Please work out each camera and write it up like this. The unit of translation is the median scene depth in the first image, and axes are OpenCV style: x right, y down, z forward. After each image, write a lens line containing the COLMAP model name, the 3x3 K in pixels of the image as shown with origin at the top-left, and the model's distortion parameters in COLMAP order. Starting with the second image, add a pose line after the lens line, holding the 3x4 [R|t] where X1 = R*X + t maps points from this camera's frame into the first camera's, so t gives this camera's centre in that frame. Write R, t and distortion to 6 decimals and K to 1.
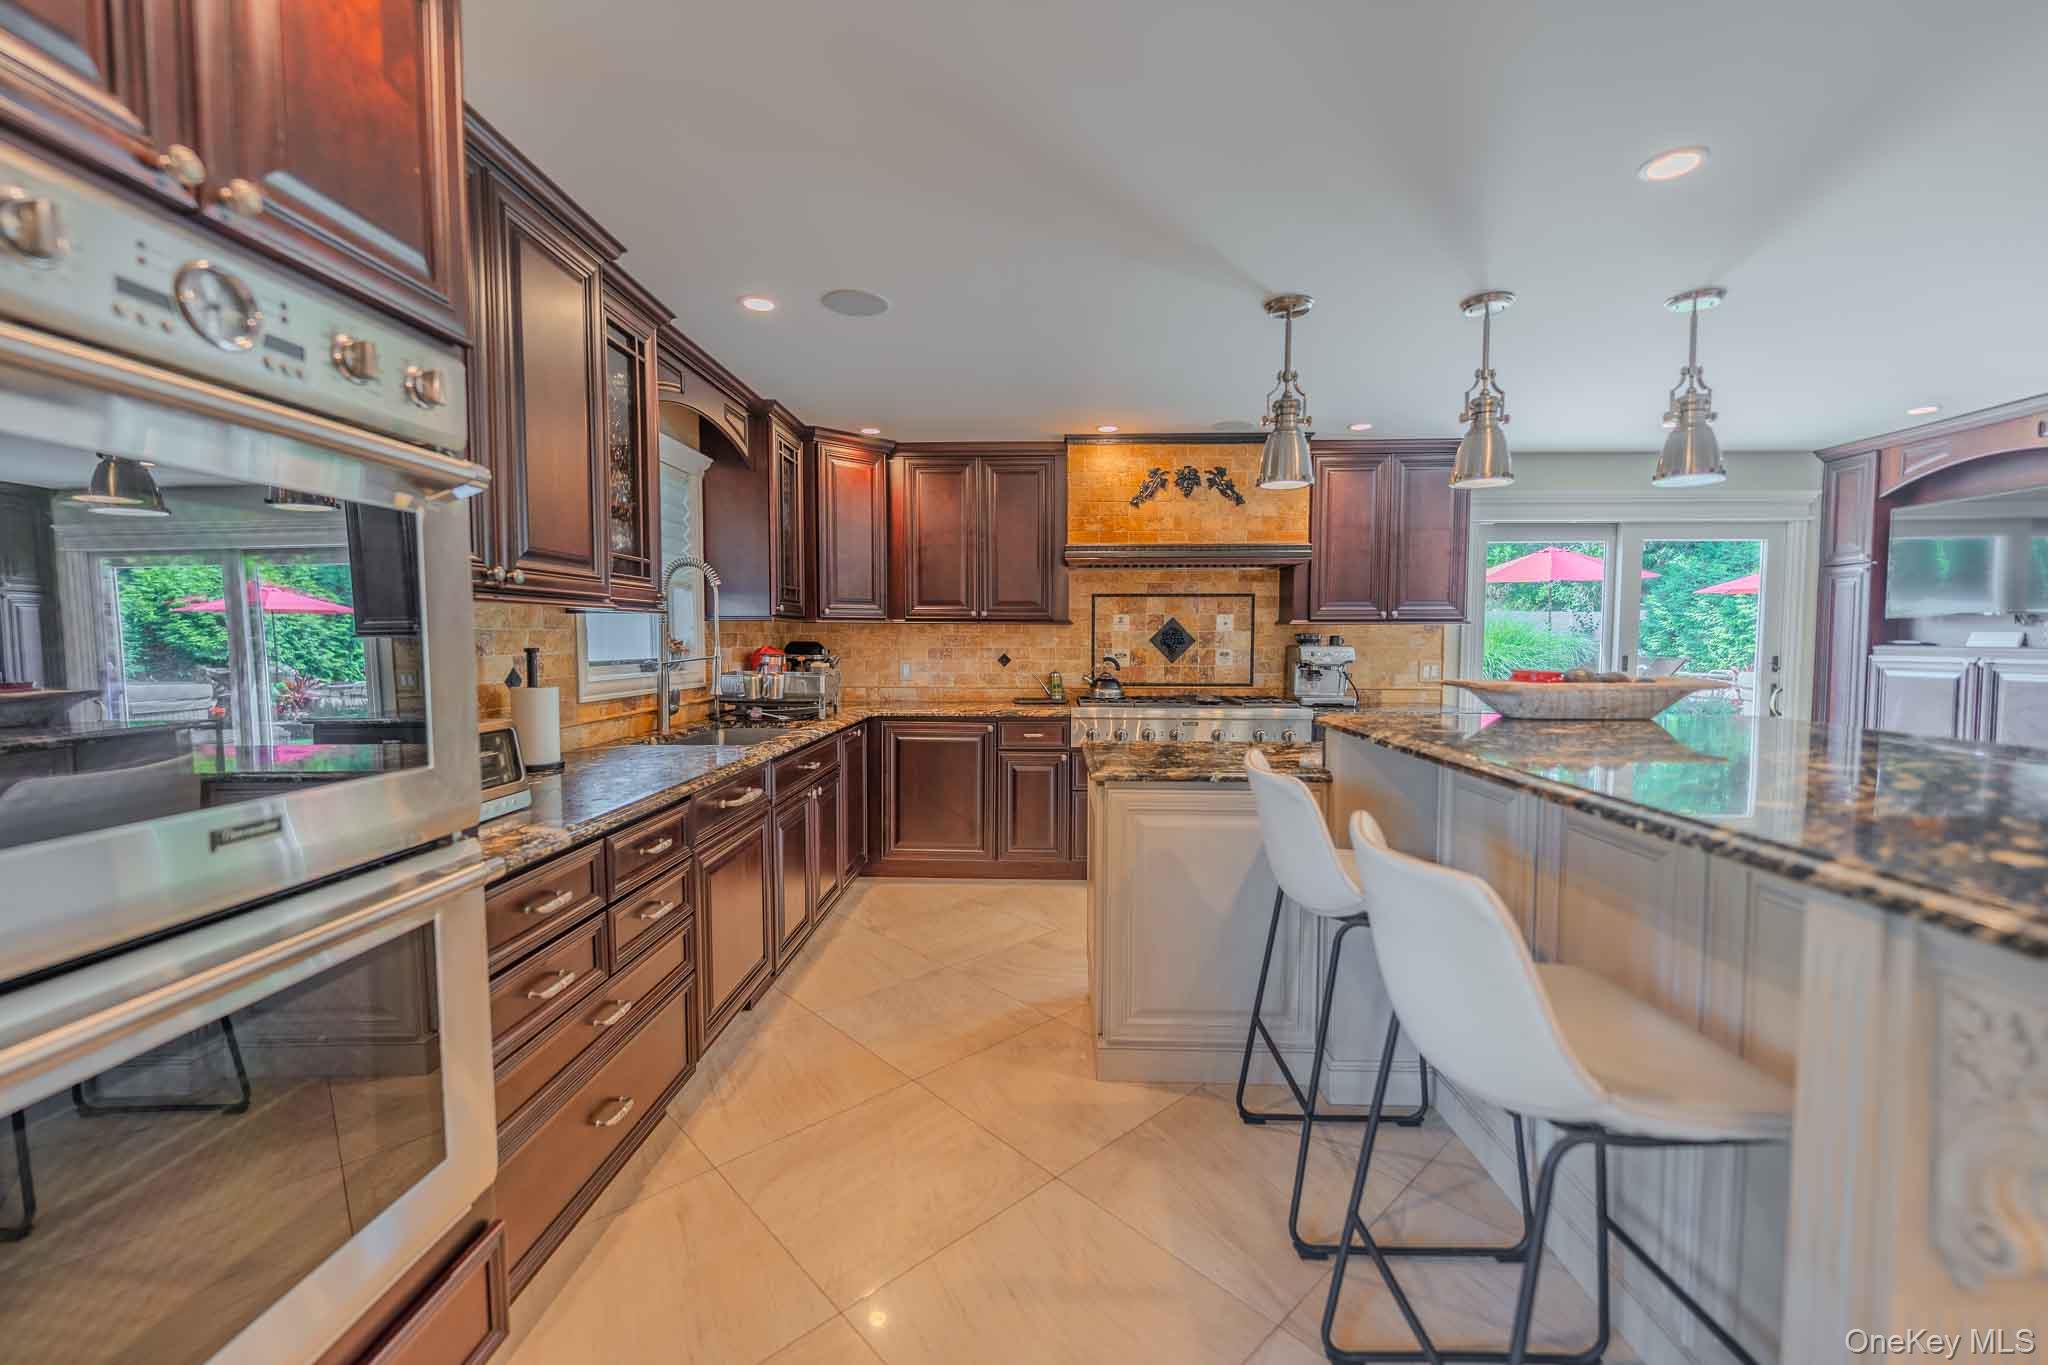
lens RADIAL K [[826.8, 0, 1022.0], [0, 826.8, 681.3], [0, 0, 1]] dist [-0.000523, 0.000184]
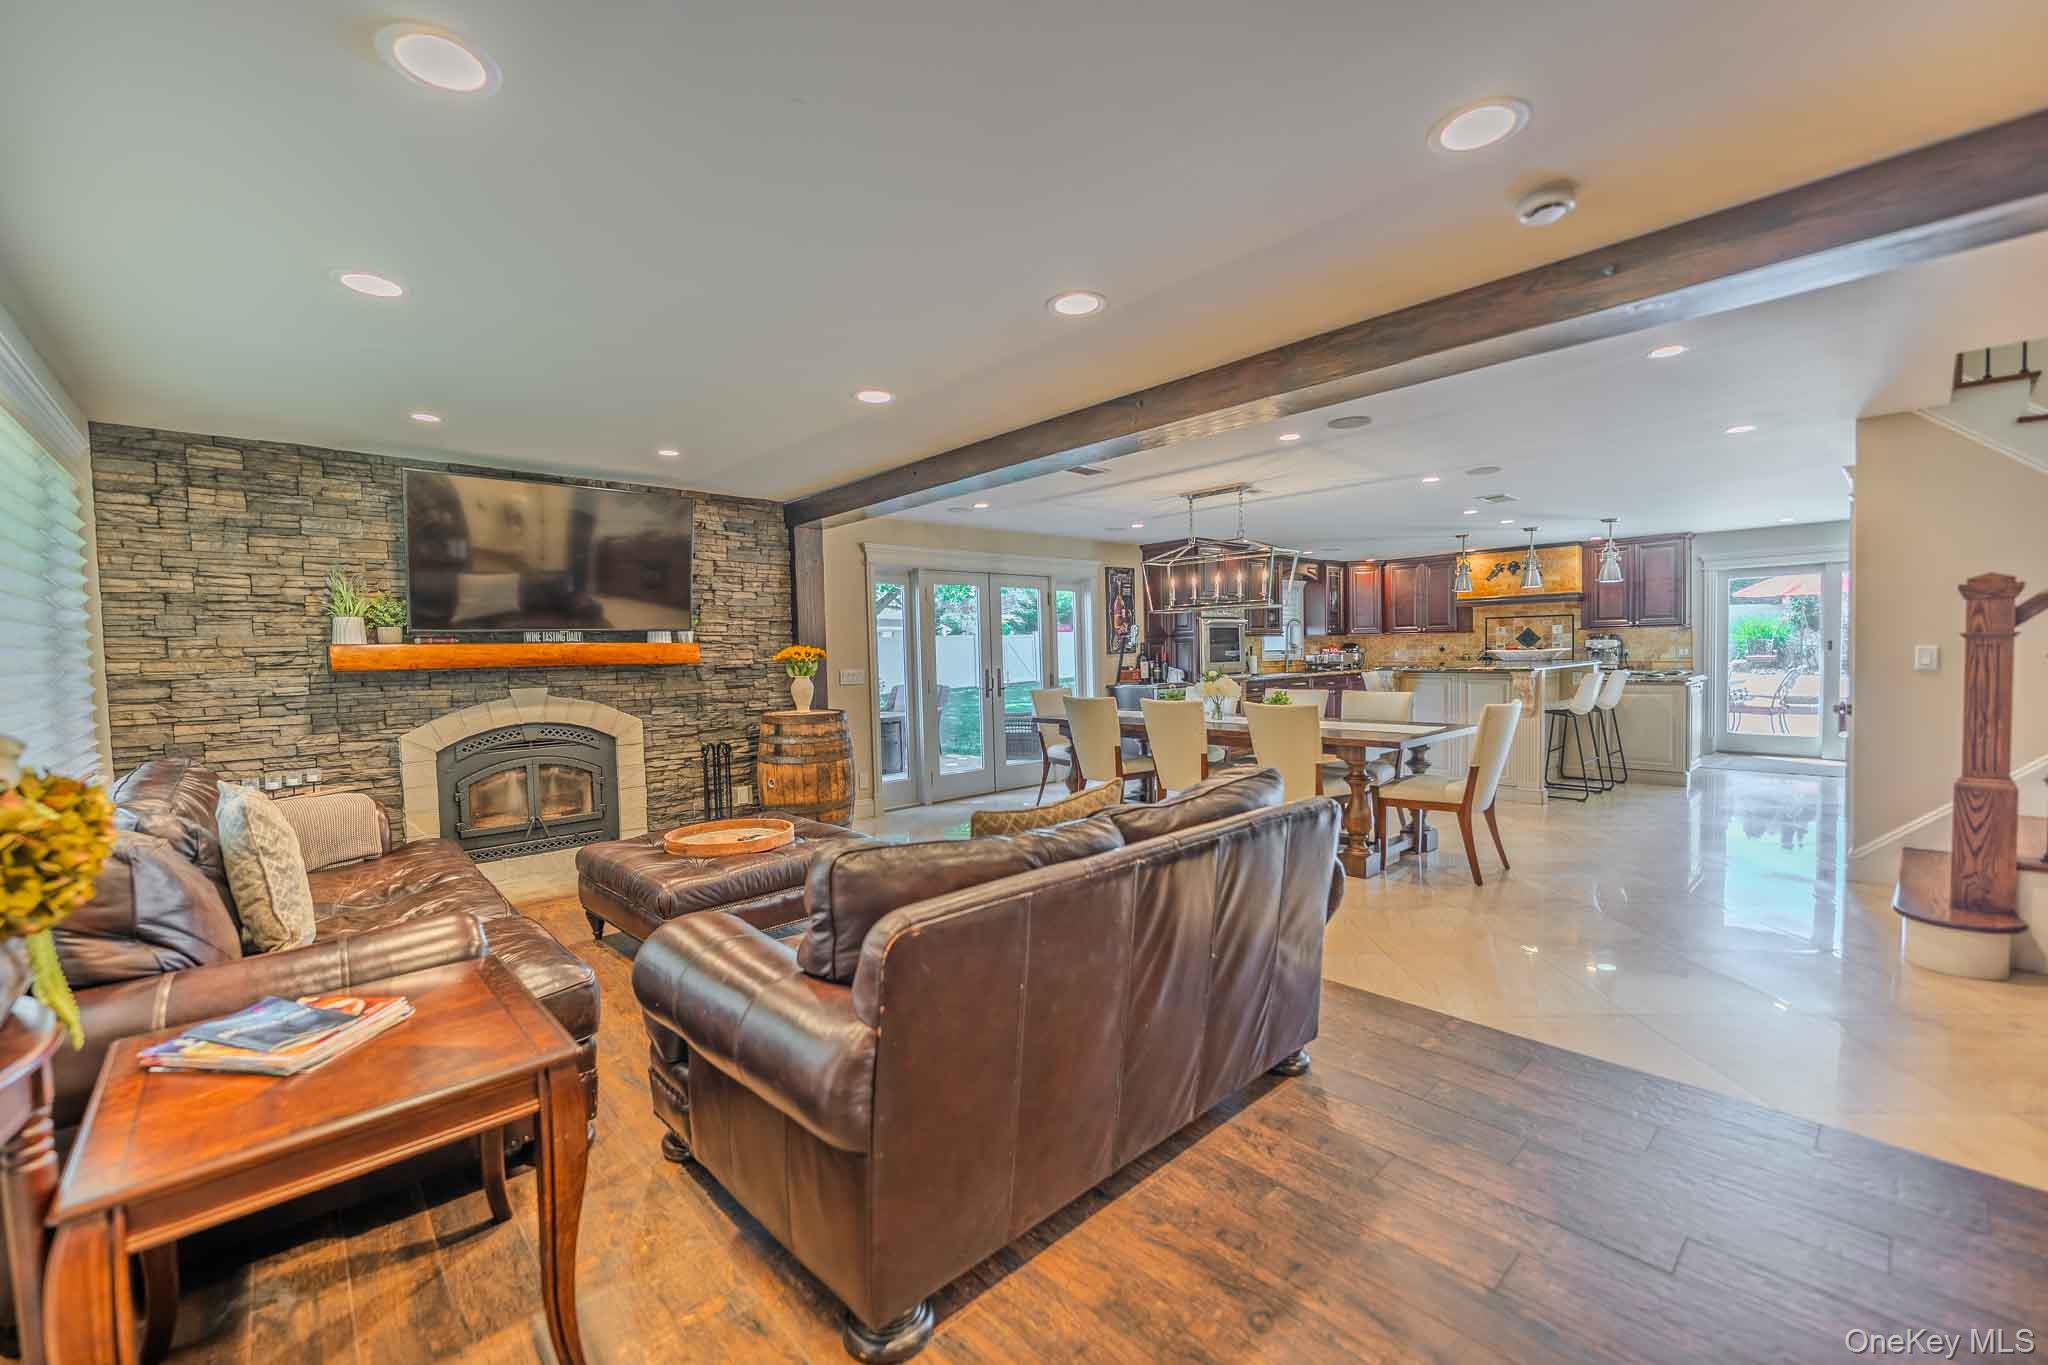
lens RADIAL K [[826.8, 0, 1018.3], [0, 826.8, 687.2], [0, 0, 1]] dist [-0.000523, 0.000184]
pose [[0.698717, 0.014521, -0.715251, 0.876436], [-0.013031, 0.999886, 0.007570, 0.083109], [0.715280, 0.004031, 0.698827, -1.535990]]
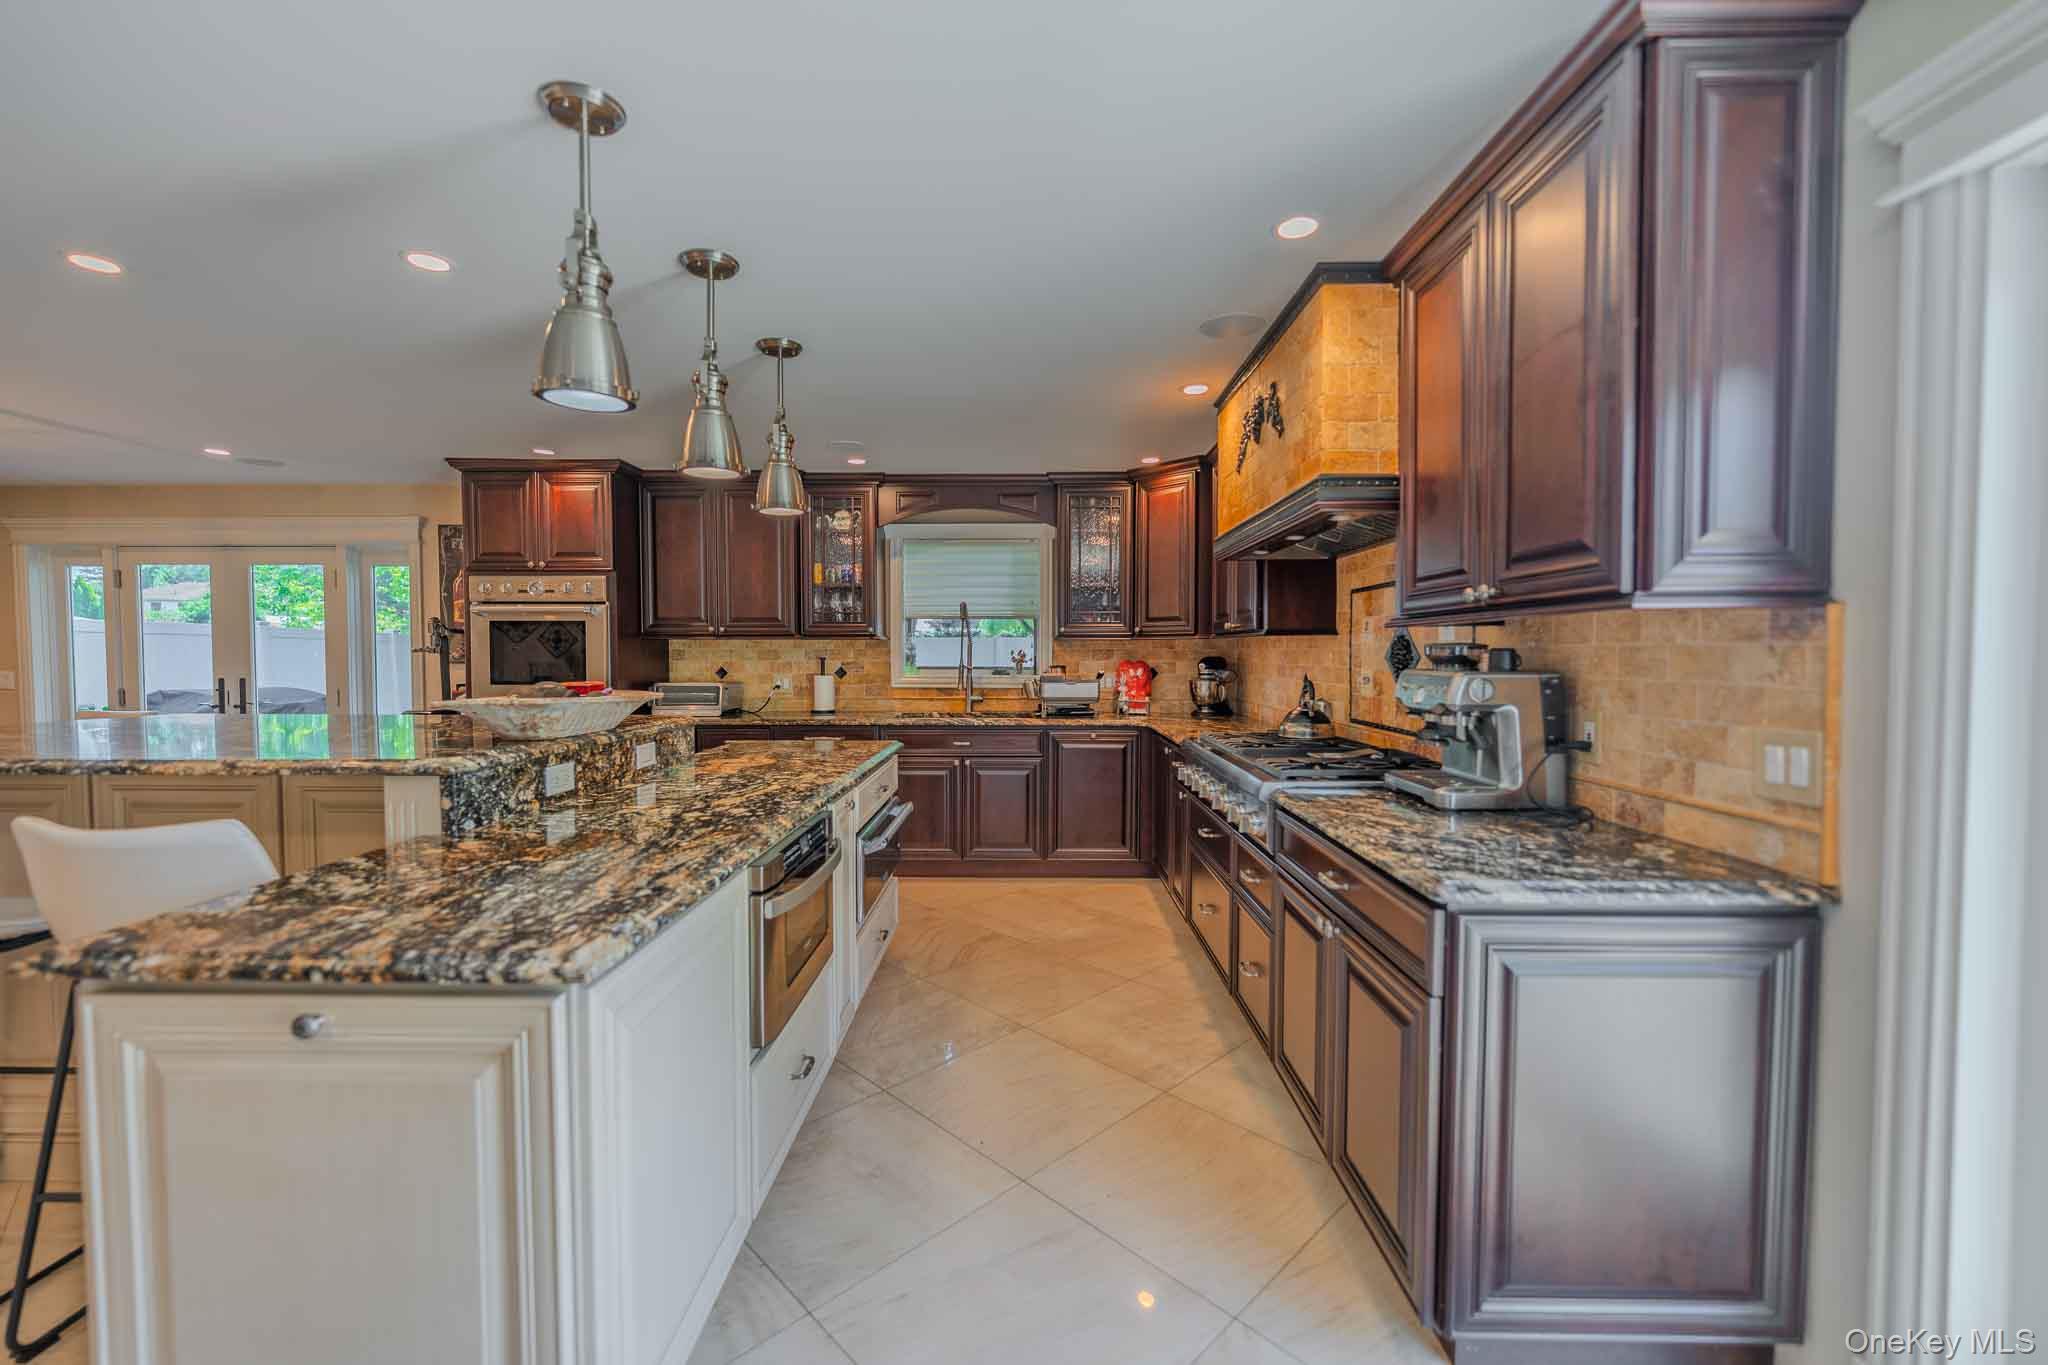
lens RADIAL K [[826.8, 0, 1021.5], [0, 826.8, 682.4], [0, 0, 1]] dist [-0.000523, 0.000184]
pose [[0.024352, 0.034550, -0.999106, 0.881849], [-0.053635, 0.998008, 0.033205, -0.041487], [0.998264, 0.052778, 0.026157, 0.807789]]
